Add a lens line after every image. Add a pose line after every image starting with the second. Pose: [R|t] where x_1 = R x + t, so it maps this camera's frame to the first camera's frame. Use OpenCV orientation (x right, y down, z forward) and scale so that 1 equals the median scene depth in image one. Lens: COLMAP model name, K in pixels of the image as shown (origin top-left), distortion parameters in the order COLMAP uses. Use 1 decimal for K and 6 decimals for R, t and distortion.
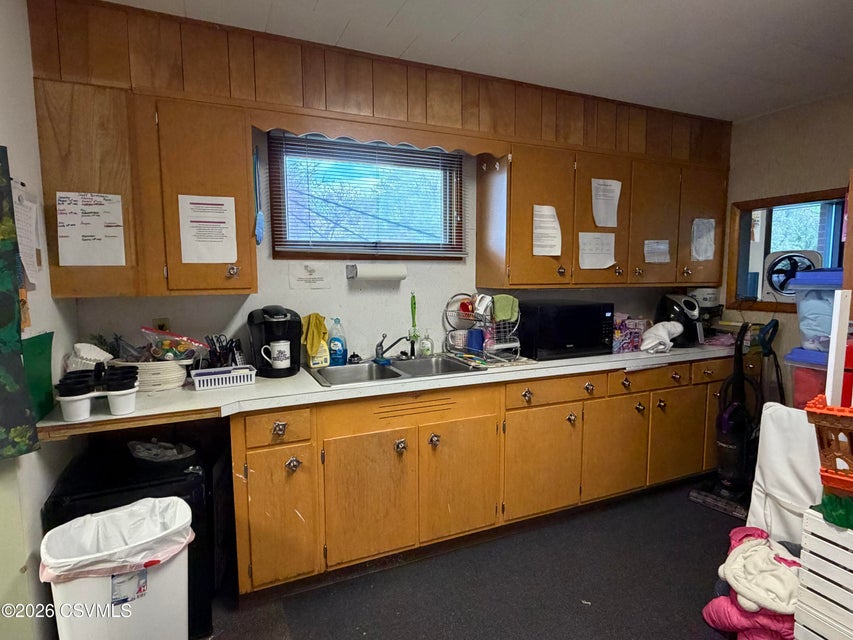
lens RADIAL K [[473.2, 0, 426.5], [0, 473.2, 320.0], [0, 0, 1]] dist [-0.000720, 0.001351]
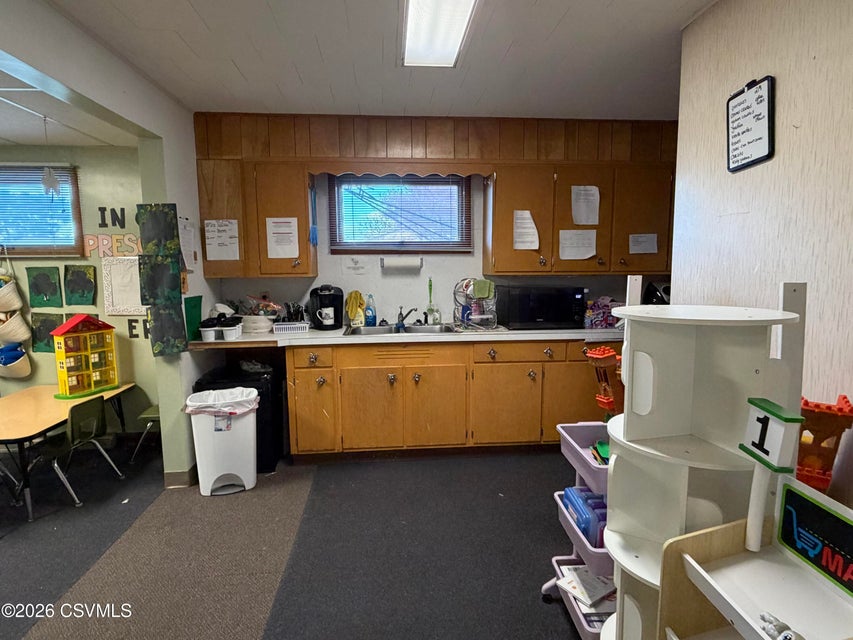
lens RADIAL K [[473.2, 0, 426.5], [0, 473.2, 320.0], [0, 0, 1]] dist [-0.000720, 0.001351]
pose [[0.943388, 0.036262, -0.329703, 0.507004], [-0.029286, 0.999230, 0.026104, 0.035369], [0.330396, -0.014971, 0.943724, -0.361147]]
